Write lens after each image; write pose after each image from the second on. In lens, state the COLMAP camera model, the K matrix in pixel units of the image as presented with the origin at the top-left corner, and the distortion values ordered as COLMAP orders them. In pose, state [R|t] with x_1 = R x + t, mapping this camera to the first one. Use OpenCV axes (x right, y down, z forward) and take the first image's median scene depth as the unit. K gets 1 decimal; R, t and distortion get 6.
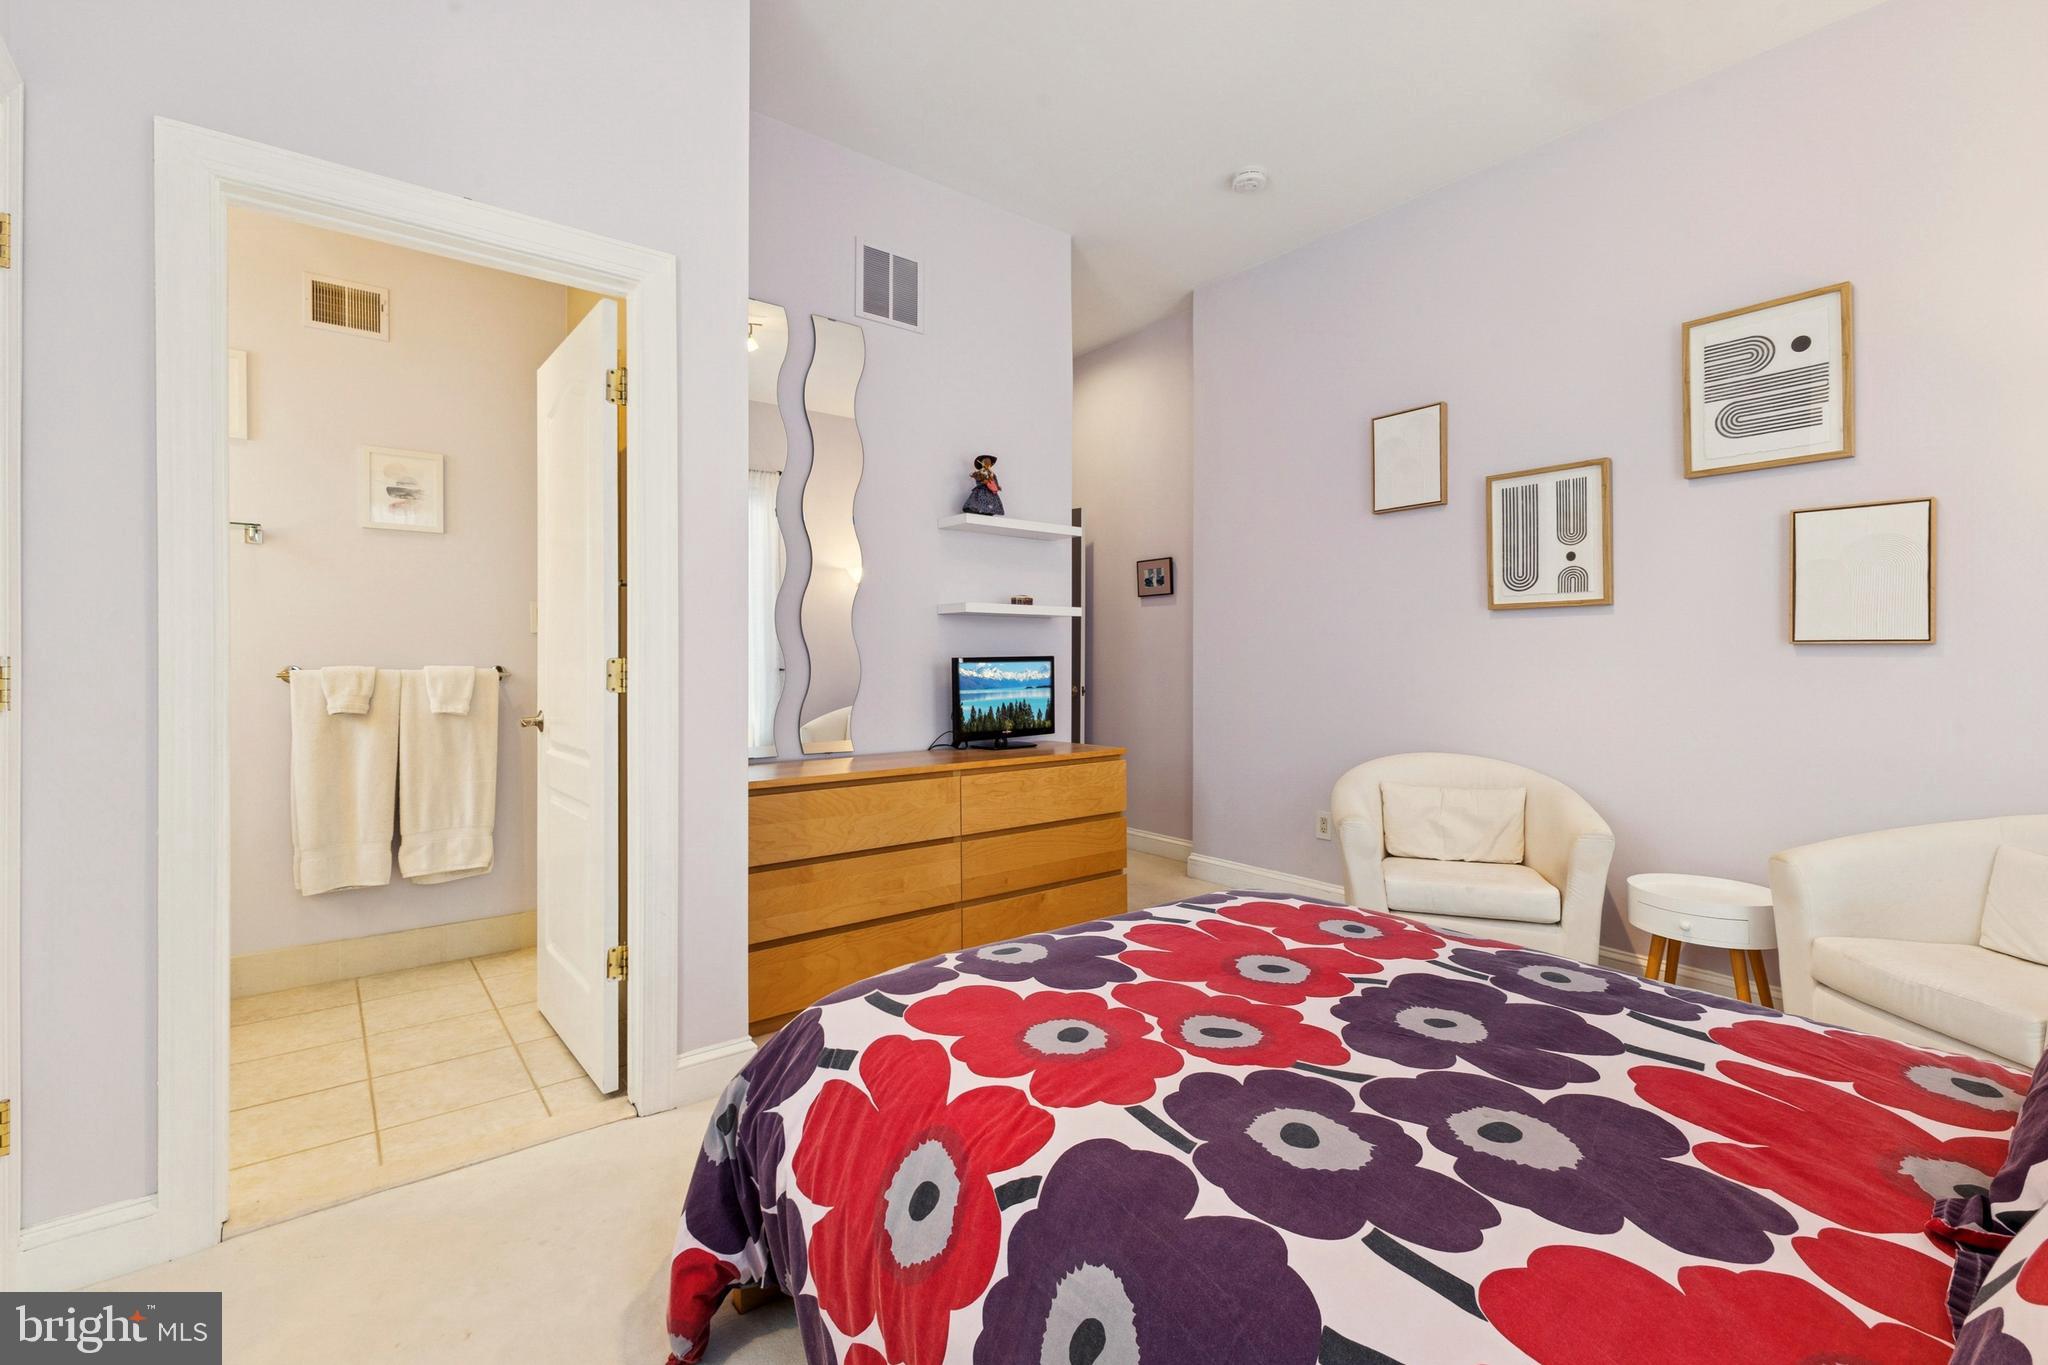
lens RADIAL K [[867.7, 0, 1030.0], [0, 867.7, 664.7], [0, 0, 1]] dist [0.000963, 0.000048]
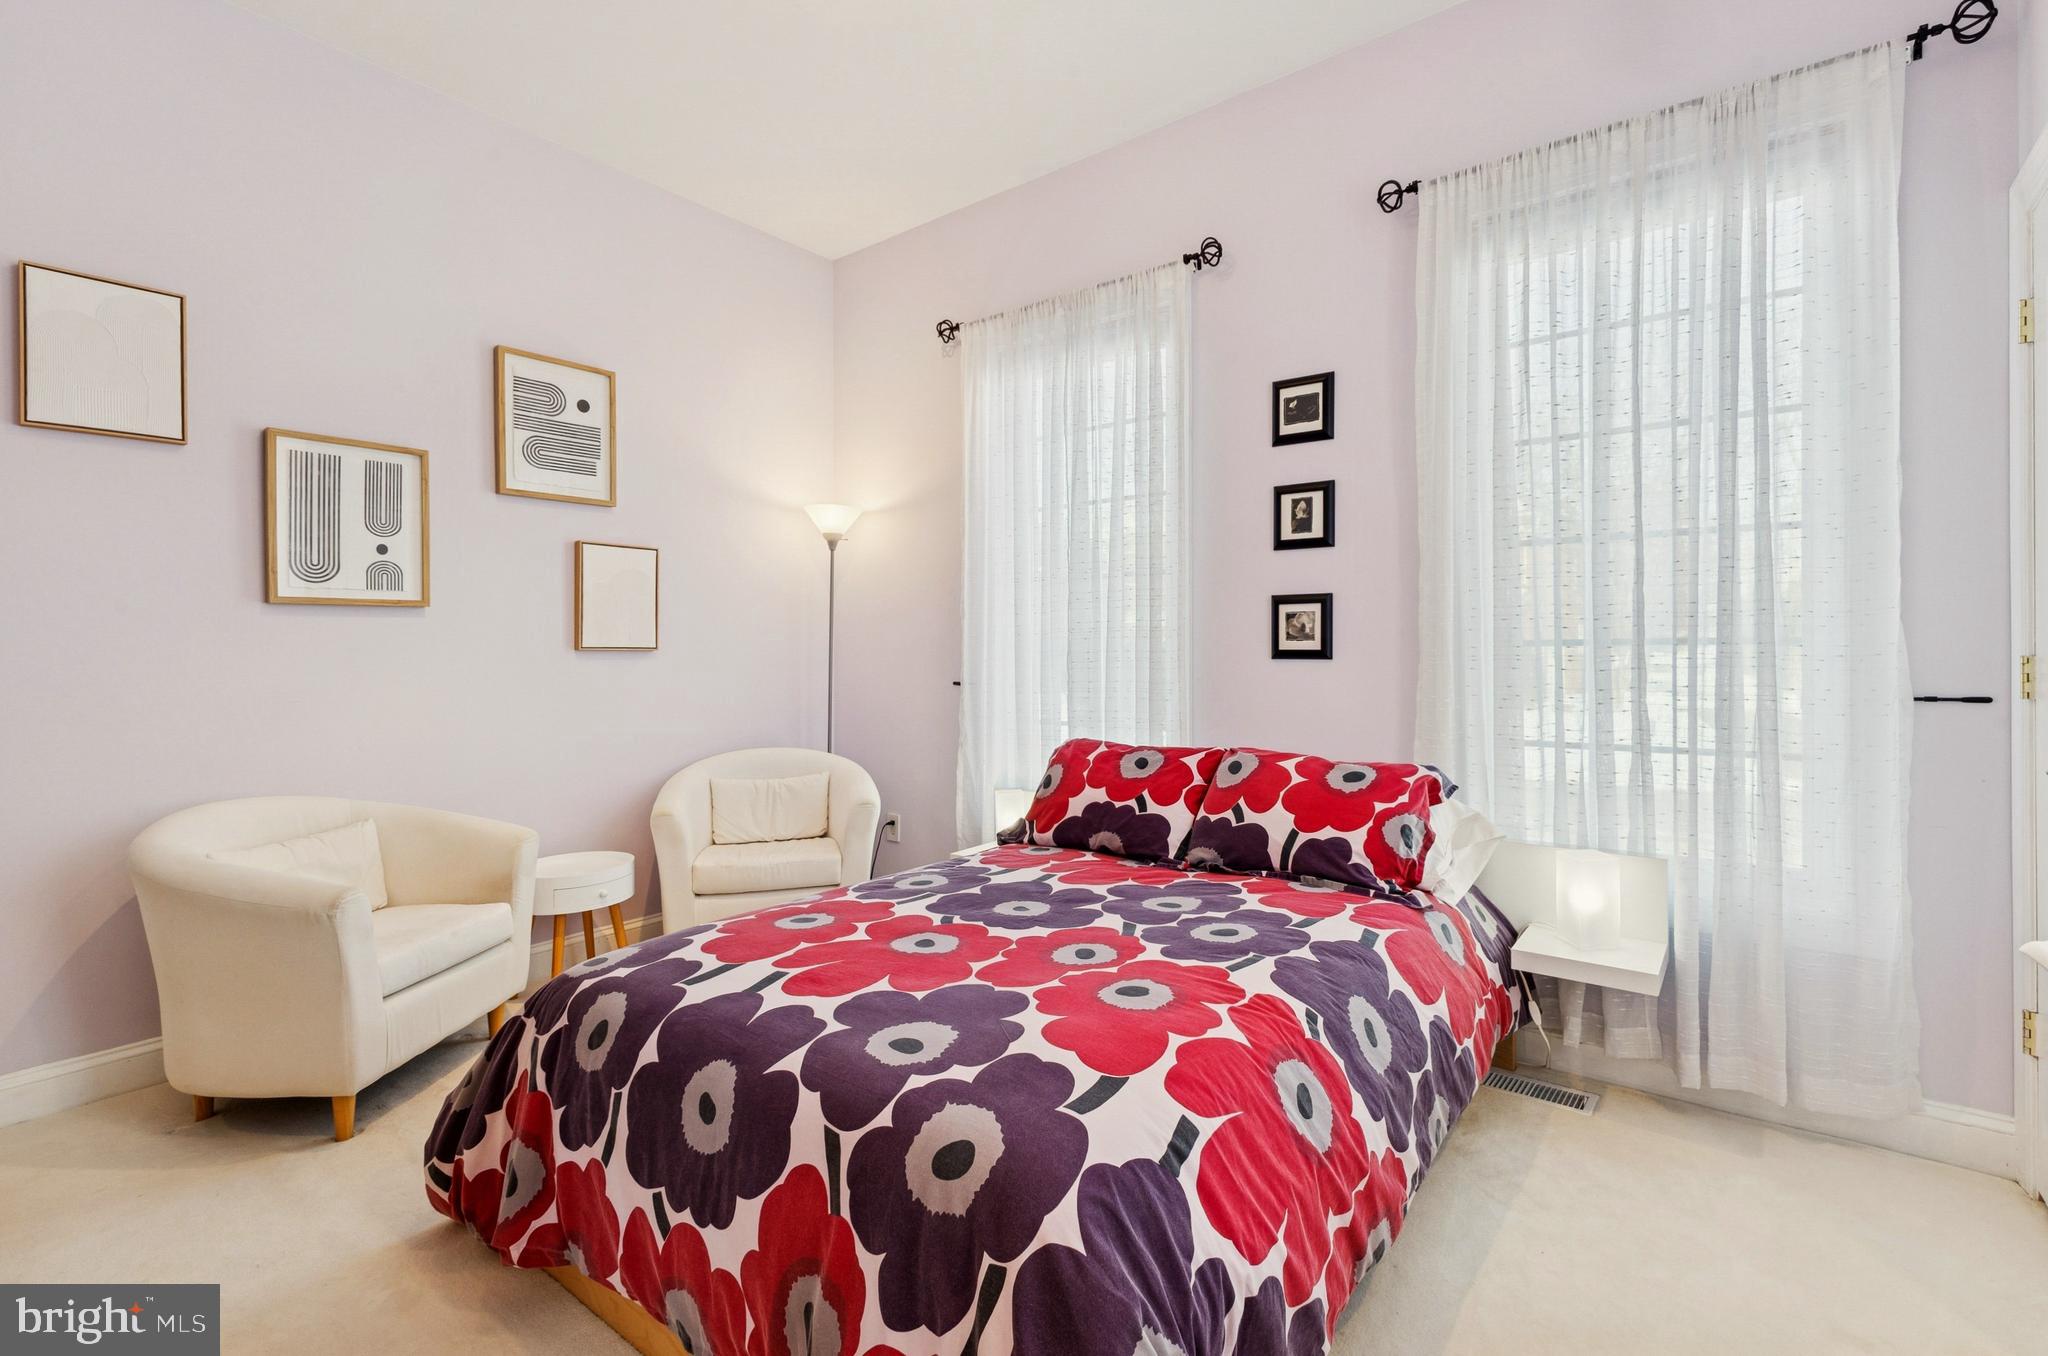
lens RADIAL K [[920.5, 0, 1024.0], [0, 920.5, 678.0], [0, 0, 1]] dist [0.020877, 0.000309]
pose [[-0.213818, -0.022008, 0.976626, -1.174595], [0.017912, 0.999490, 0.026444, -0.019093], [-0.976709, 0.023147, -0.213315, 1.495089]]
